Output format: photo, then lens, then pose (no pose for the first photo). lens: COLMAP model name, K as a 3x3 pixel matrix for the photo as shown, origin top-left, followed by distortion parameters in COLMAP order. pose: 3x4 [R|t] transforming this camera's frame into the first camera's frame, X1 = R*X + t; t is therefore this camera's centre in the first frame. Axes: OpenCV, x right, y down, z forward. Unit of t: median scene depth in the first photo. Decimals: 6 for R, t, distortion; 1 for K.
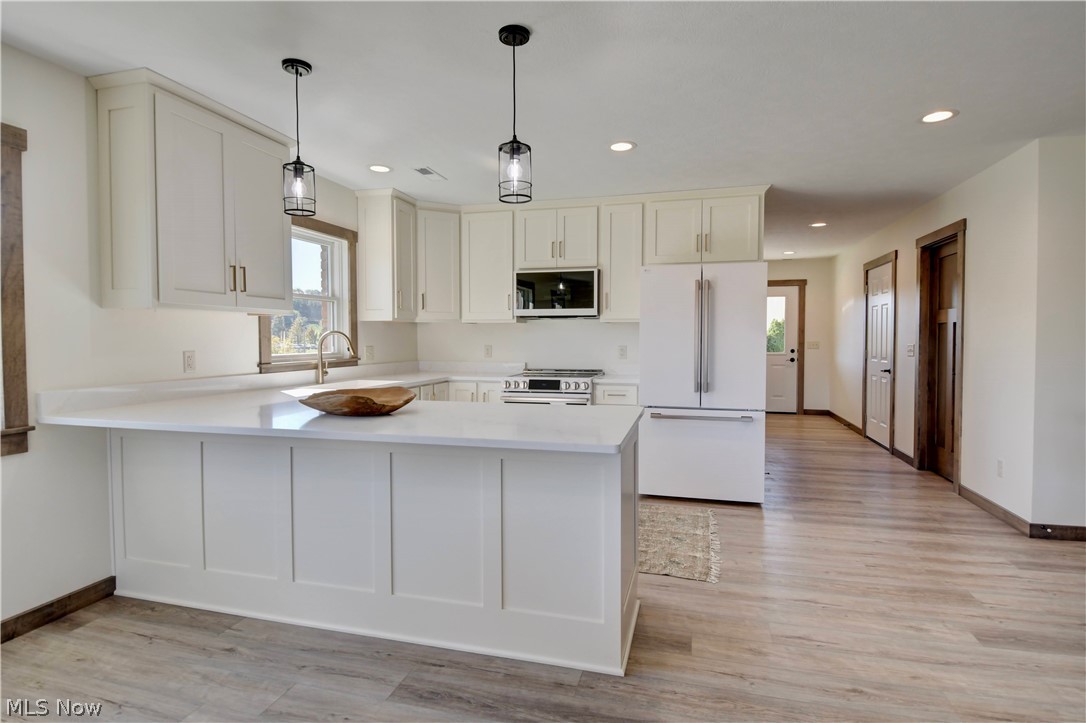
lens RADIAL K [[556.7, 0, 543.0], [0, 556.7, 361.5], [0, 0, 1]] dist [0.019314, -0.024415]
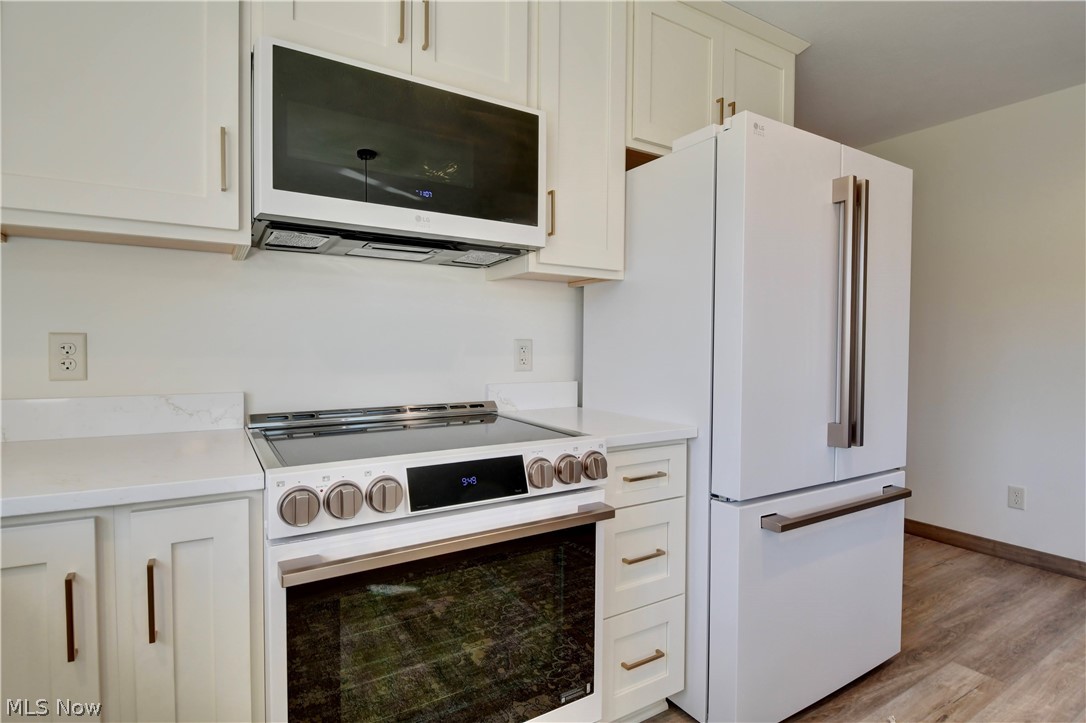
lens RADIAL K [[549.1, 0, 543.0], [0, 549.1, 361.5], [0, 0, 1]] dist [0.018898, -0.024672]
pose [[0.680817, -0.016055, 0.732278, -0.176095], [0.022852, 0.999739, 0.000672, -0.014429], [-0.732097, 0.016277, 0.681006, 0.877842]]
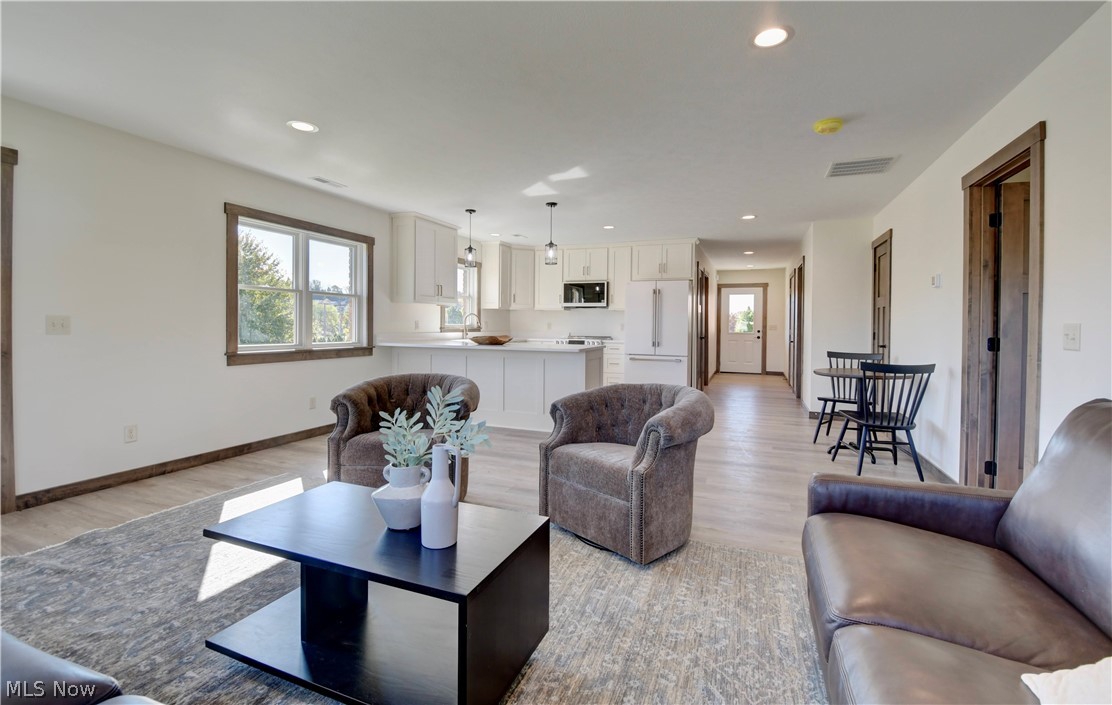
lens RADIAL K [[486.8, 0, 553.5], [0, 486.8, 334.4], [0, 0, 1]] dist [0.000182, 0.000086]
pose [[0.992916, 0.013517, -0.118048, 0.131711], [-0.016266, 0.999618, -0.022354, 0.056017], [0.117701, 0.024116, 0.992756, -0.717244]]
